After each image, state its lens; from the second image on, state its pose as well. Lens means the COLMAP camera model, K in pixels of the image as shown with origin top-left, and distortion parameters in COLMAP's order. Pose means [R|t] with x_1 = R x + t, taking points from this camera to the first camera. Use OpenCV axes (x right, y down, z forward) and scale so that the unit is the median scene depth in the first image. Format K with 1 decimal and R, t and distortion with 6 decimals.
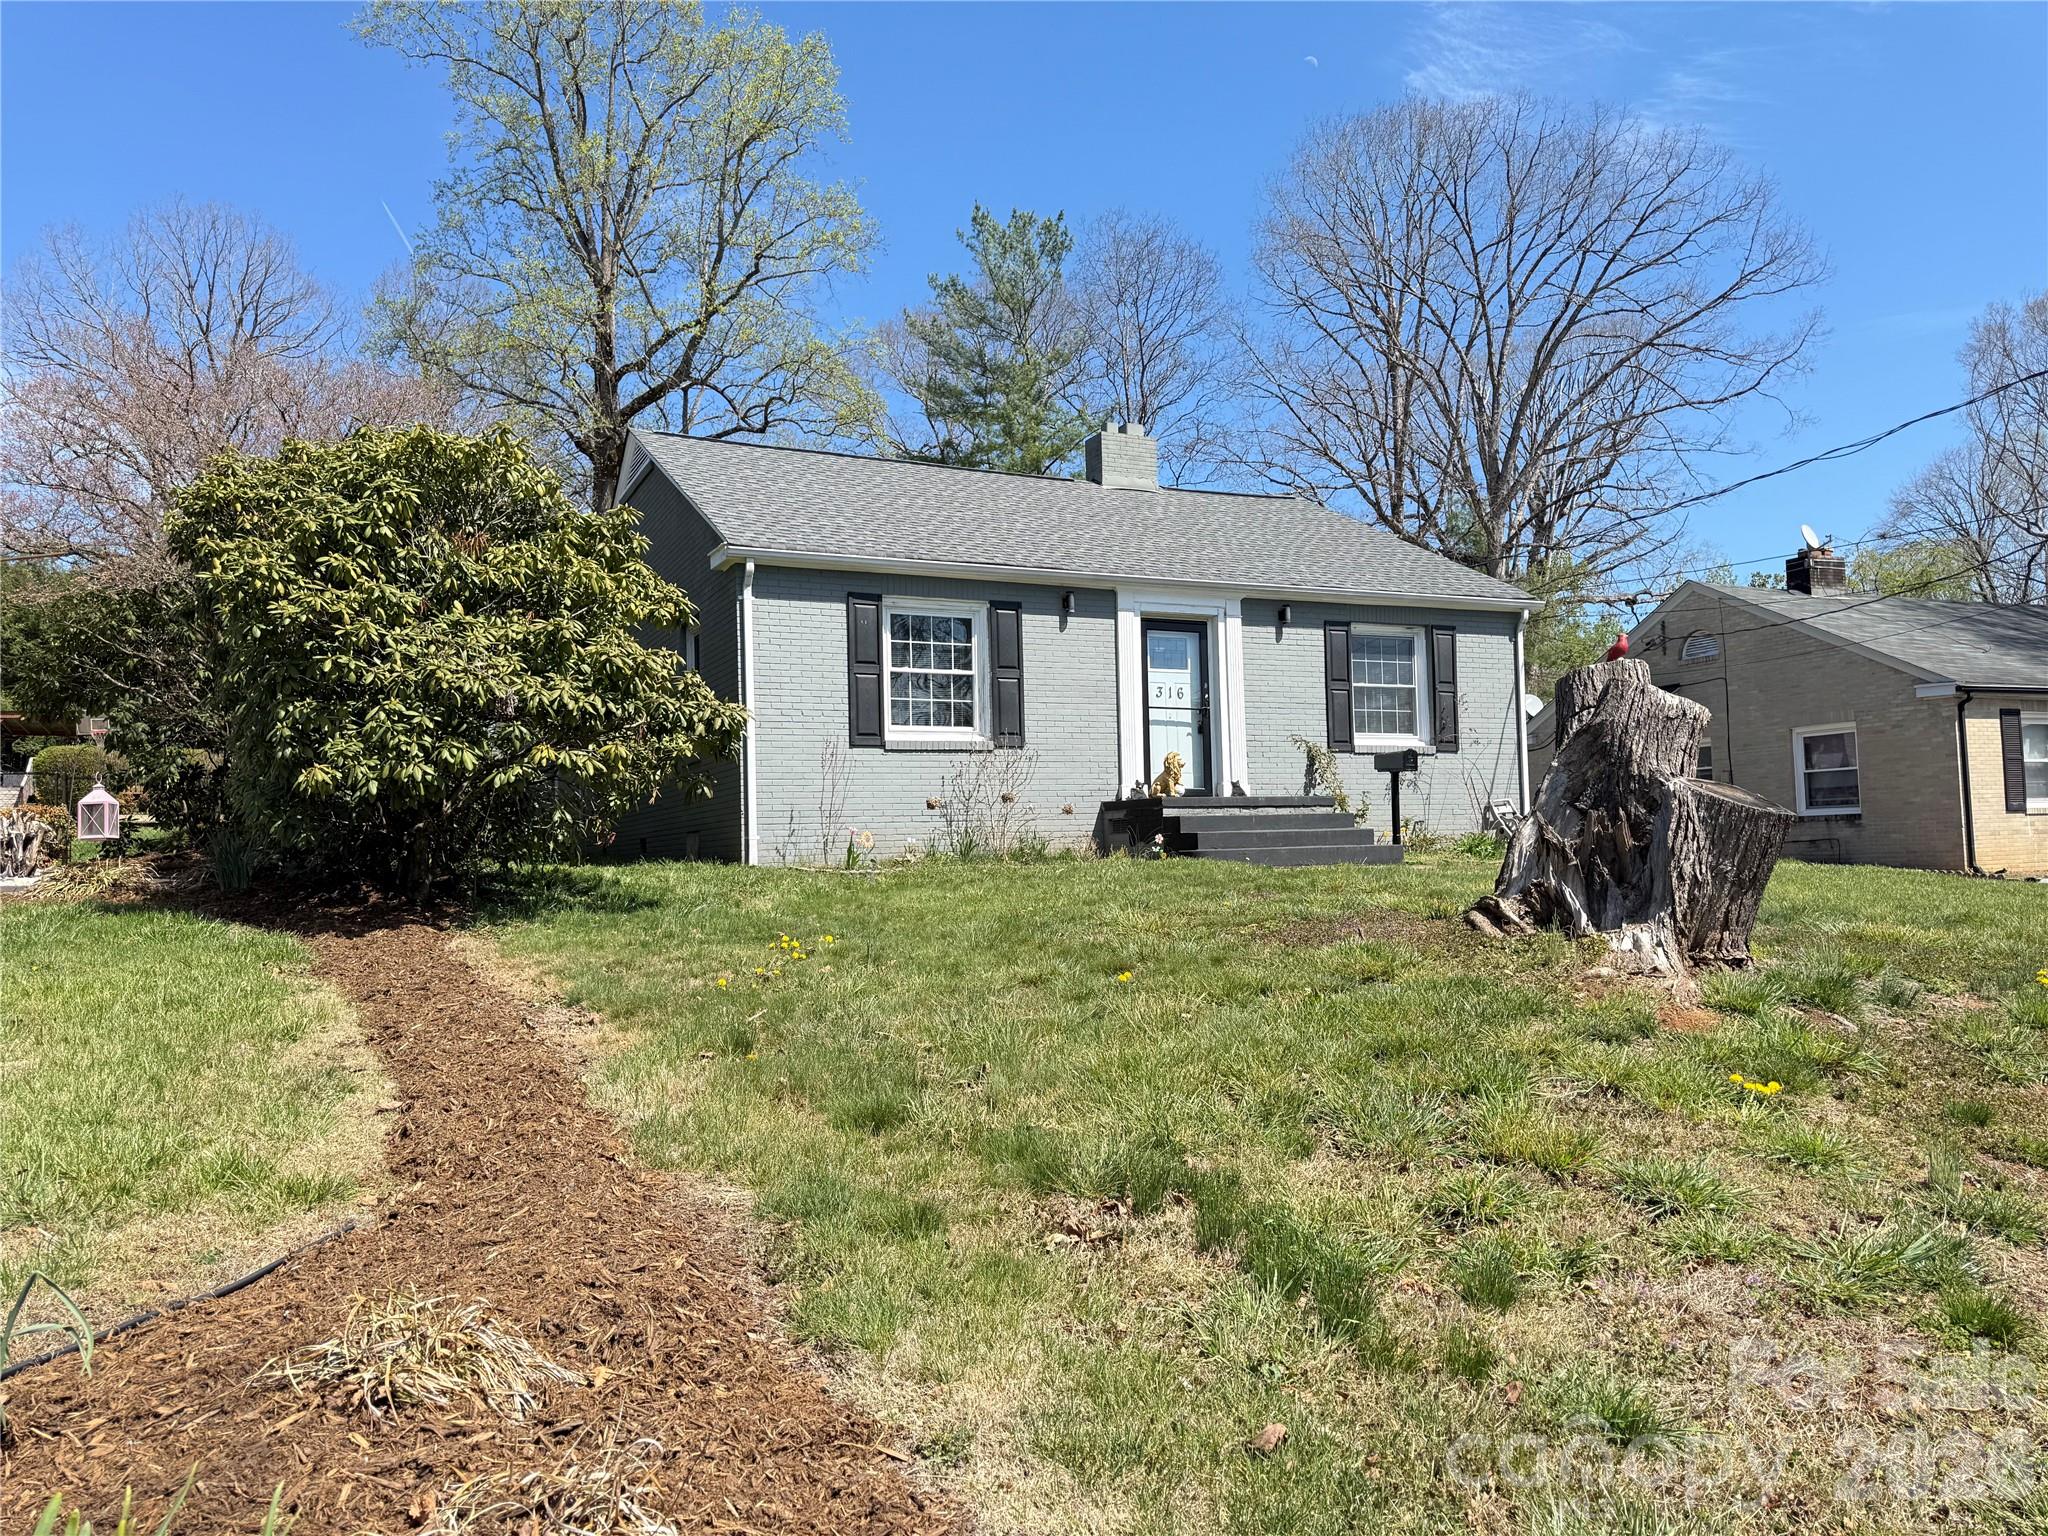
lens RADIAL K [[1437.8, 0, 1019.6], [0, 1437.8, 769.3], [0, 0, 1]] dist [0.108357, -0.167923]
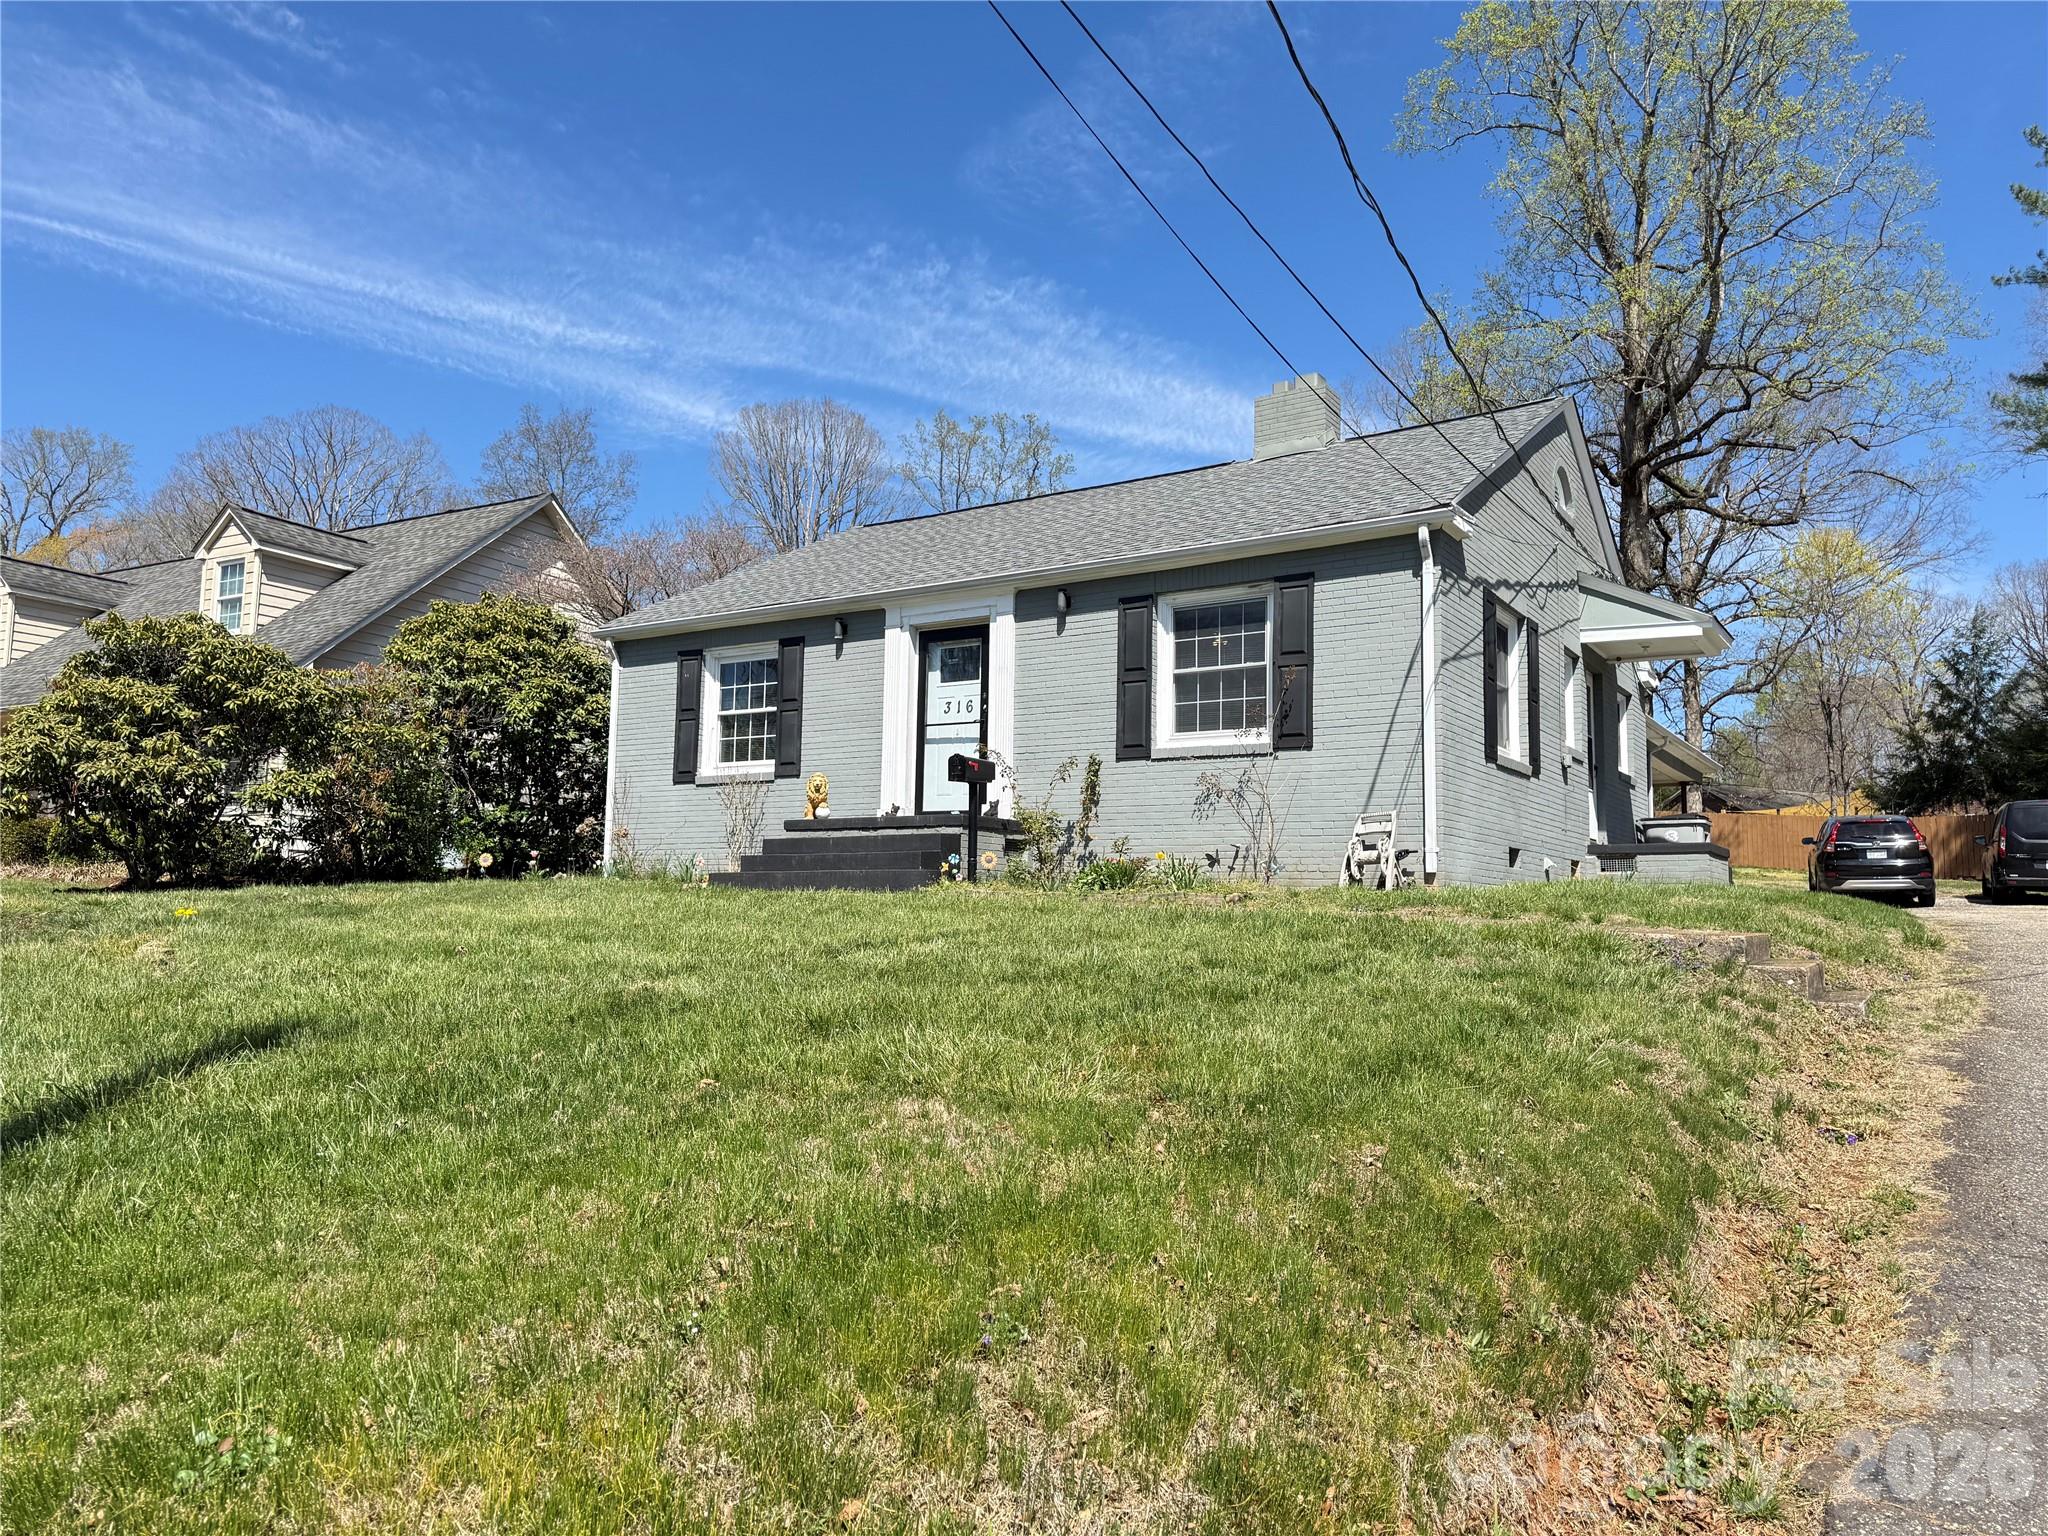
lens RADIAL K [[1437.8, 0, 1019.6], [0, 1437.8, 769.3], [0, 0, 1]] dist [0.108357, -0.167923]
pose [[0.523739, -0.057459, -0.849939, 0.817843], [0.021308, 0.998294, -0.054358, 0.033755], [0.851612, 0.010359, 0.524070, 0.499845]]
